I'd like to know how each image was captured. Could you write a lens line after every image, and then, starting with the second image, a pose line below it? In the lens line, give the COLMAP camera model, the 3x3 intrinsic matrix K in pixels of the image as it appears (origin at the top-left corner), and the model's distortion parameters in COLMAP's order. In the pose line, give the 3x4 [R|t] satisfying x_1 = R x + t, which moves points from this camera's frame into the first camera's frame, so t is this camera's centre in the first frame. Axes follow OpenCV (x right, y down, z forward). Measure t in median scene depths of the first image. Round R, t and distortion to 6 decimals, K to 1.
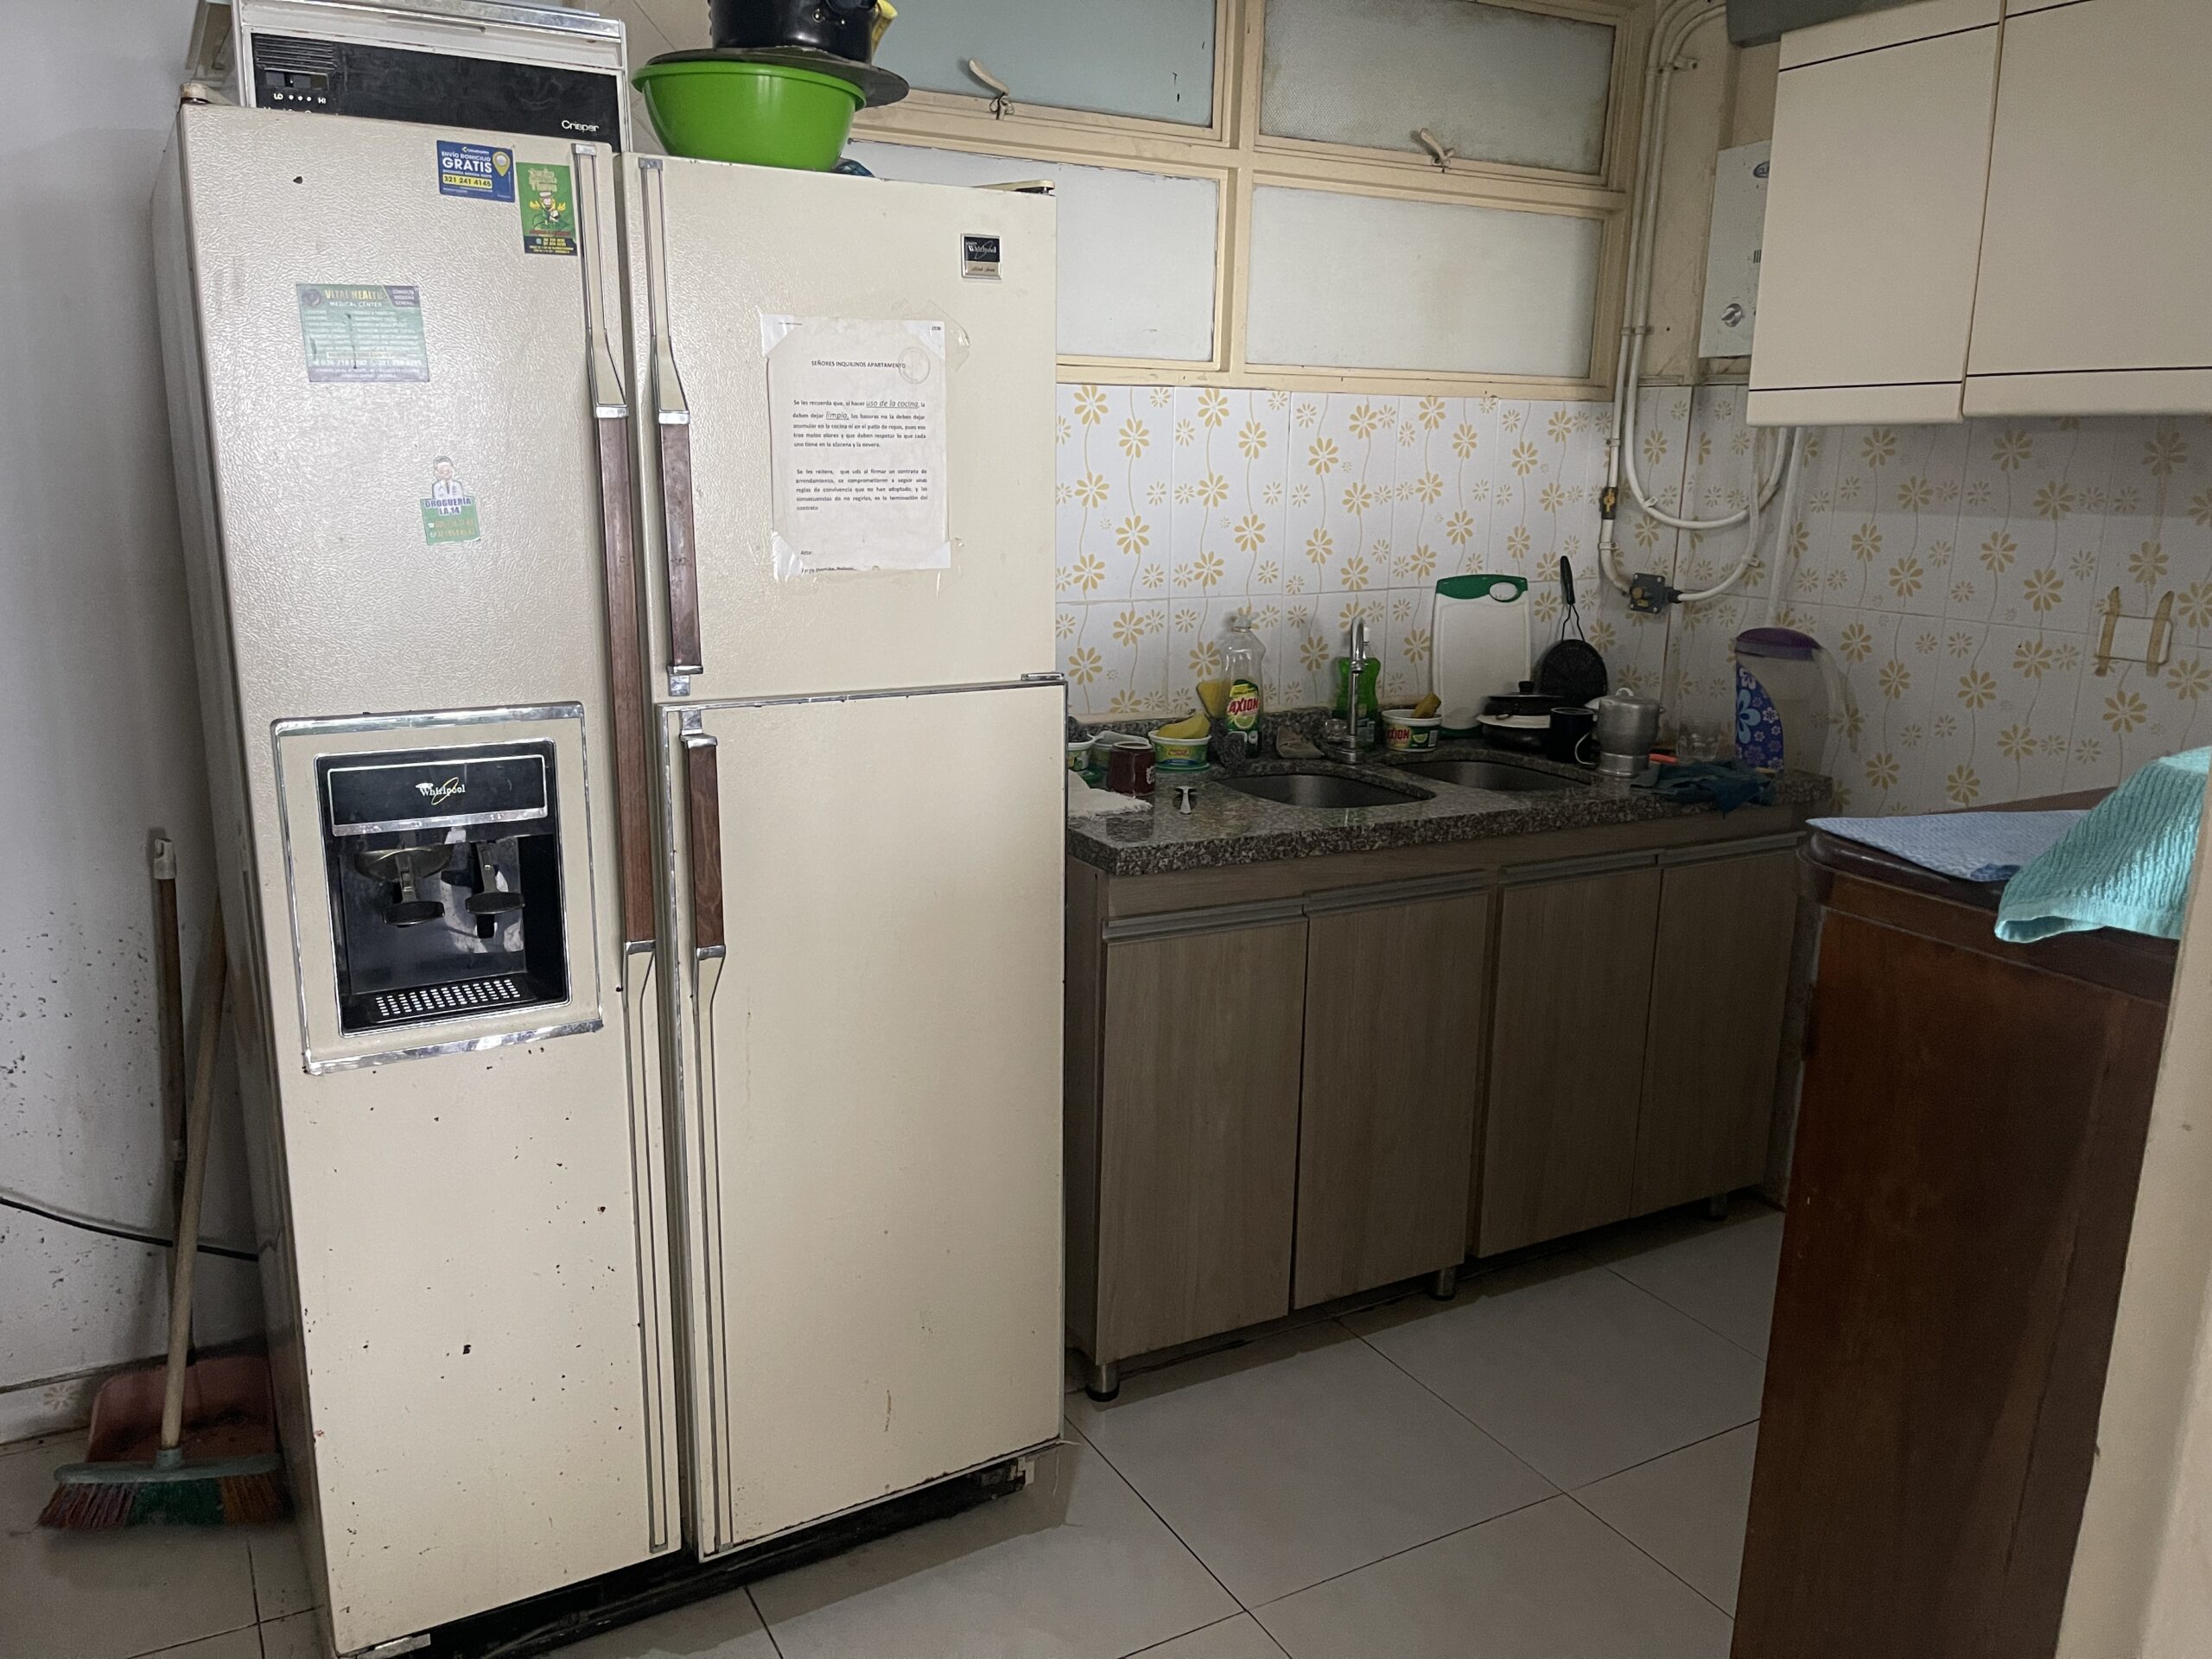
lens RADIAL K [[1678.5, 0, 1100.1], [0, 1678.5, 839.0], [0, 0, 1]] dist [0.076898, -0.089842]
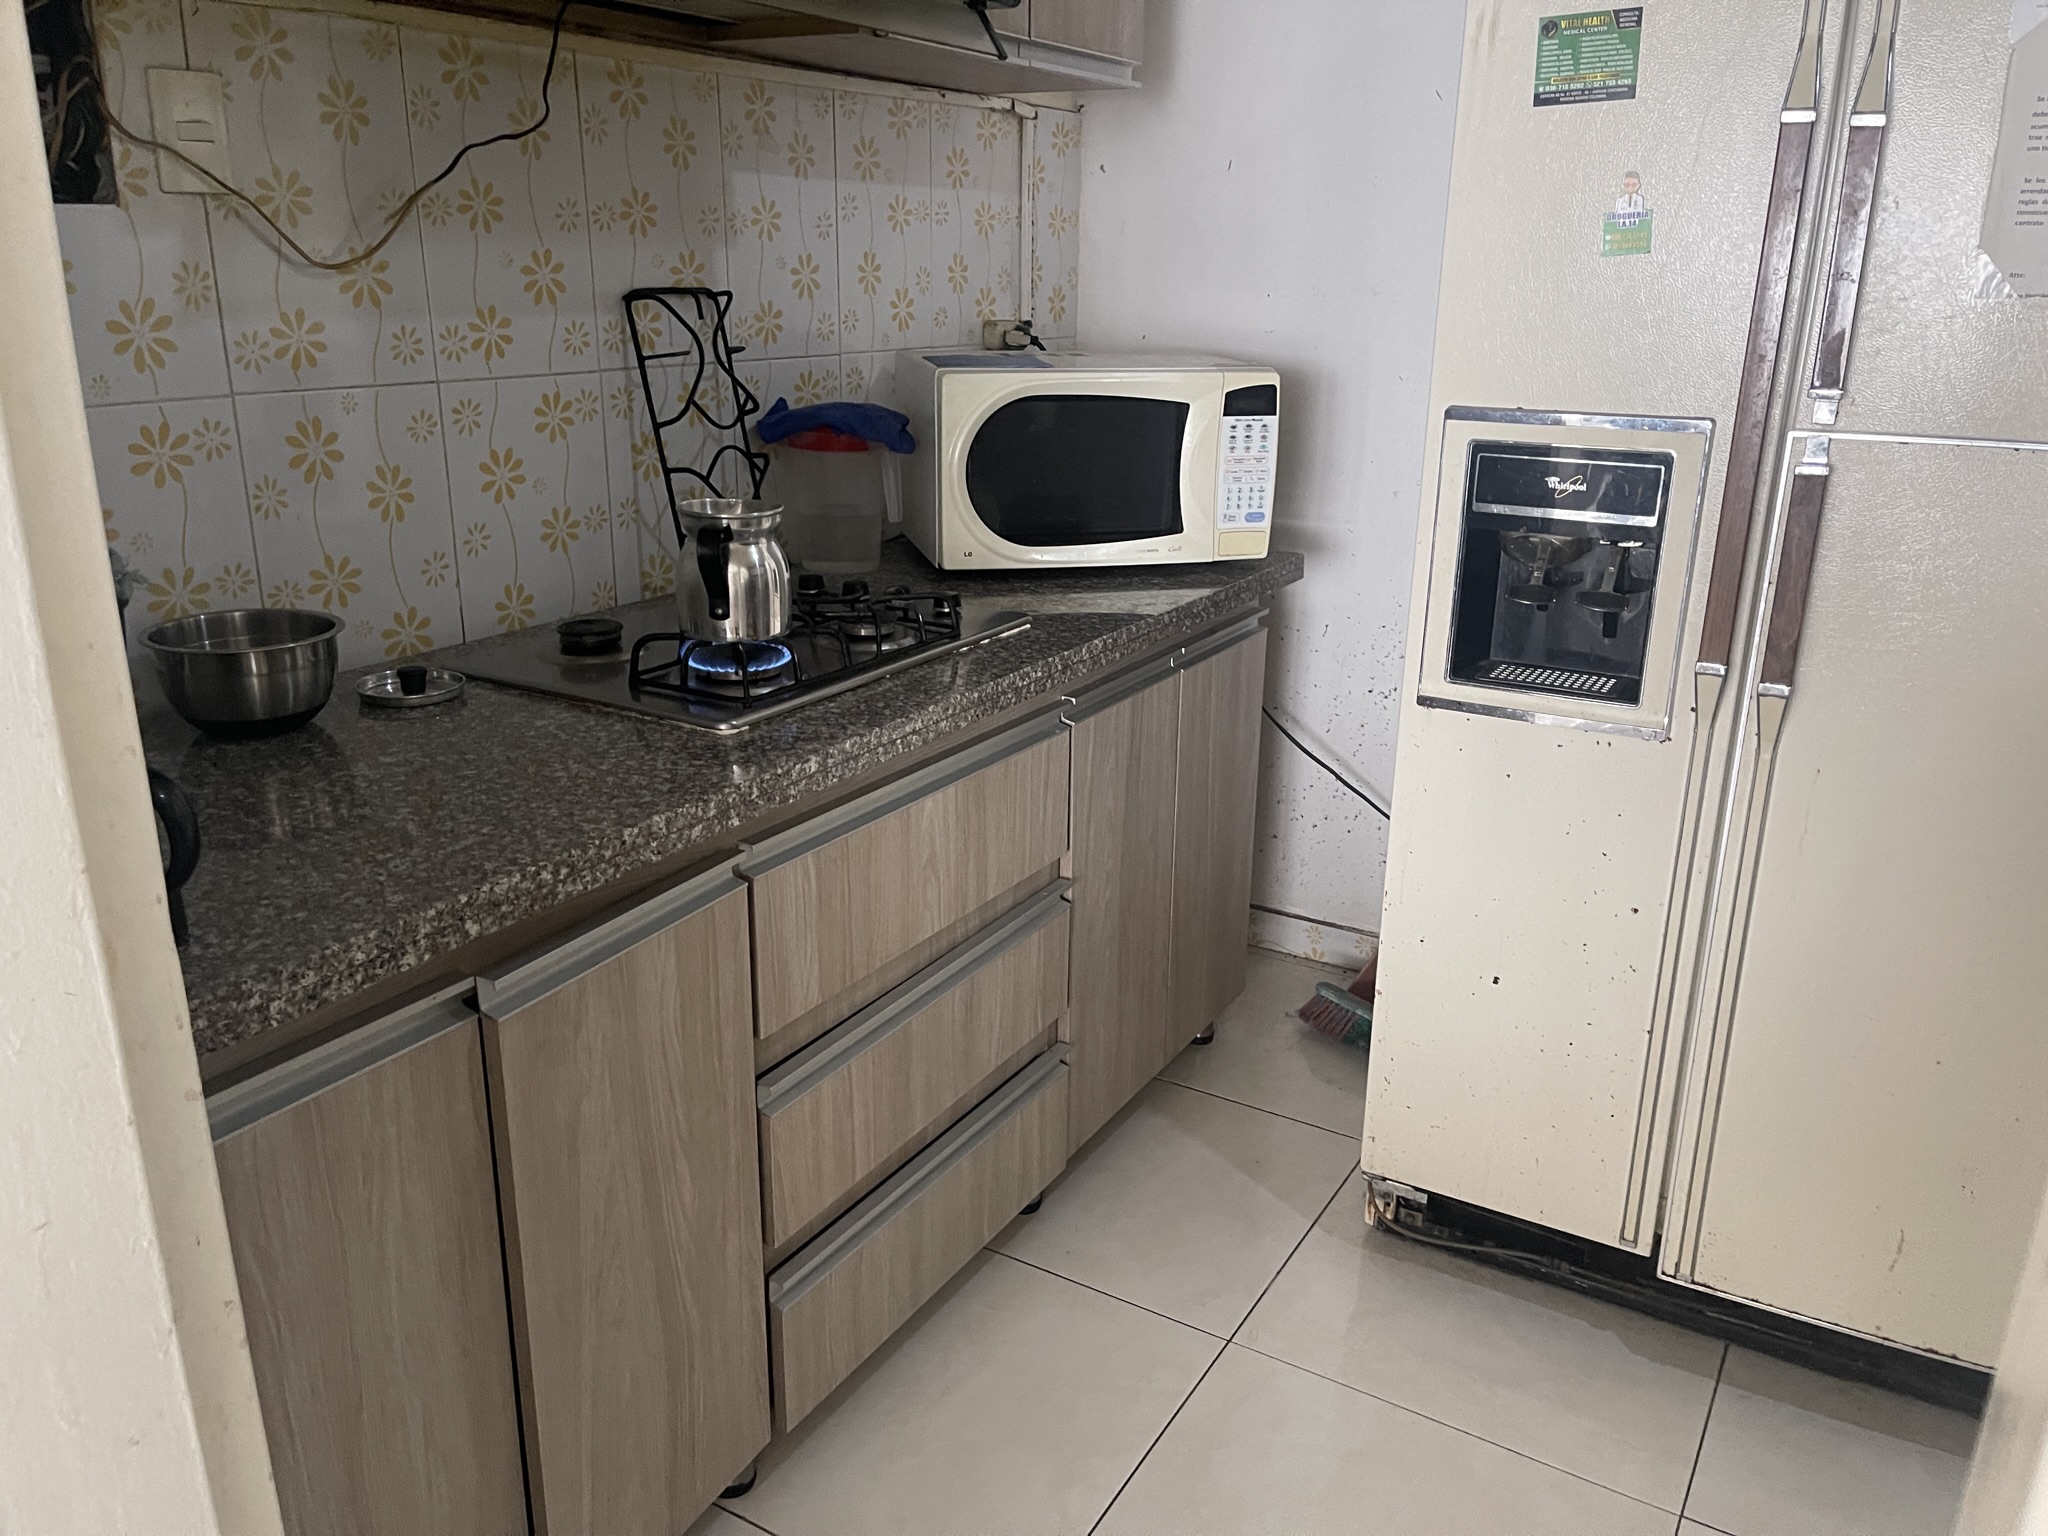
lens RADIAL K [[1554.1, 0, 1020.4], [0, 1554.1, 767.9], [0, 0, 1]] dist [0.076898, -0.089842]
pose [[0.506224, 0.265753, -0.820434, 0.316713], [-0.204583, 0.961186, 0.185113, 0.031020], [0.837785, 0.074138, 0.540944, 0.147836]]
